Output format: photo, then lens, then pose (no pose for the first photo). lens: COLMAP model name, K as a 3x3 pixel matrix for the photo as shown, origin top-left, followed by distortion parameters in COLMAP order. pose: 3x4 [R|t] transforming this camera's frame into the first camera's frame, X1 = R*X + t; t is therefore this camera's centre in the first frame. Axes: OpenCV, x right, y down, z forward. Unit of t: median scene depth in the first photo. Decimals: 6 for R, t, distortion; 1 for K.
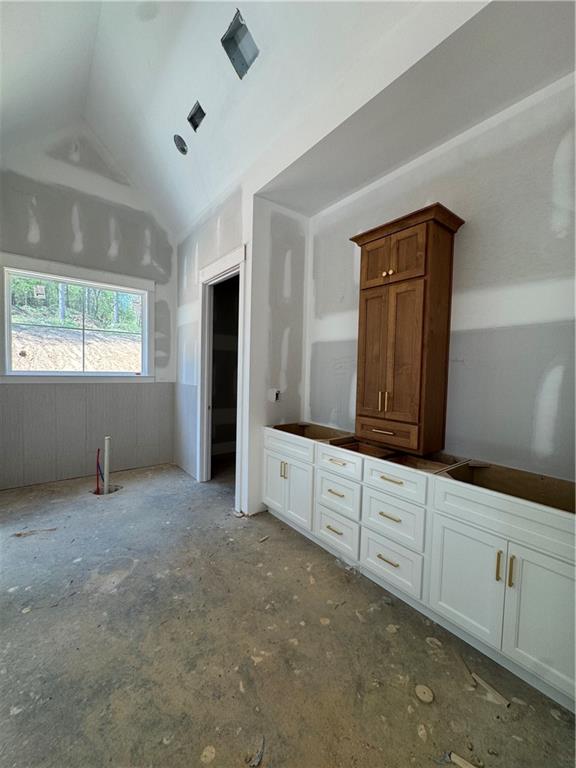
lens RADIAL K [[308.1, 0, 288.0], [0, 308.1, 384.0], [0, 0, 1]] dist [-0.002271, 0.000144]
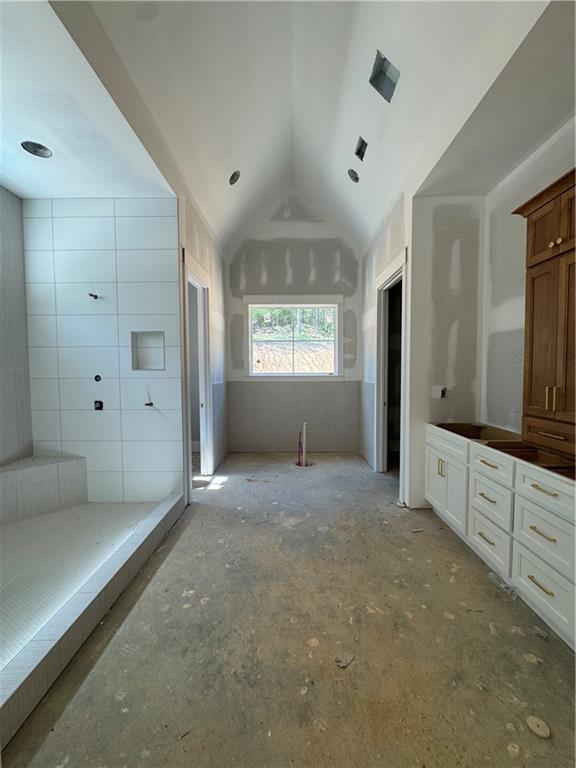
lens RADIAL K [[308.1, 0, 288.0], [0, 308.1, 384.0], [0, 0, 1]] dist [-0.002271, 0.000144]
pose [[0.778254, 0.001008, -0.627949, 0.212996], [-0.004161, 0.999985, -0.003552, 0.017854], [0.627936, 0.005377, 0.778246, -0.065799]]
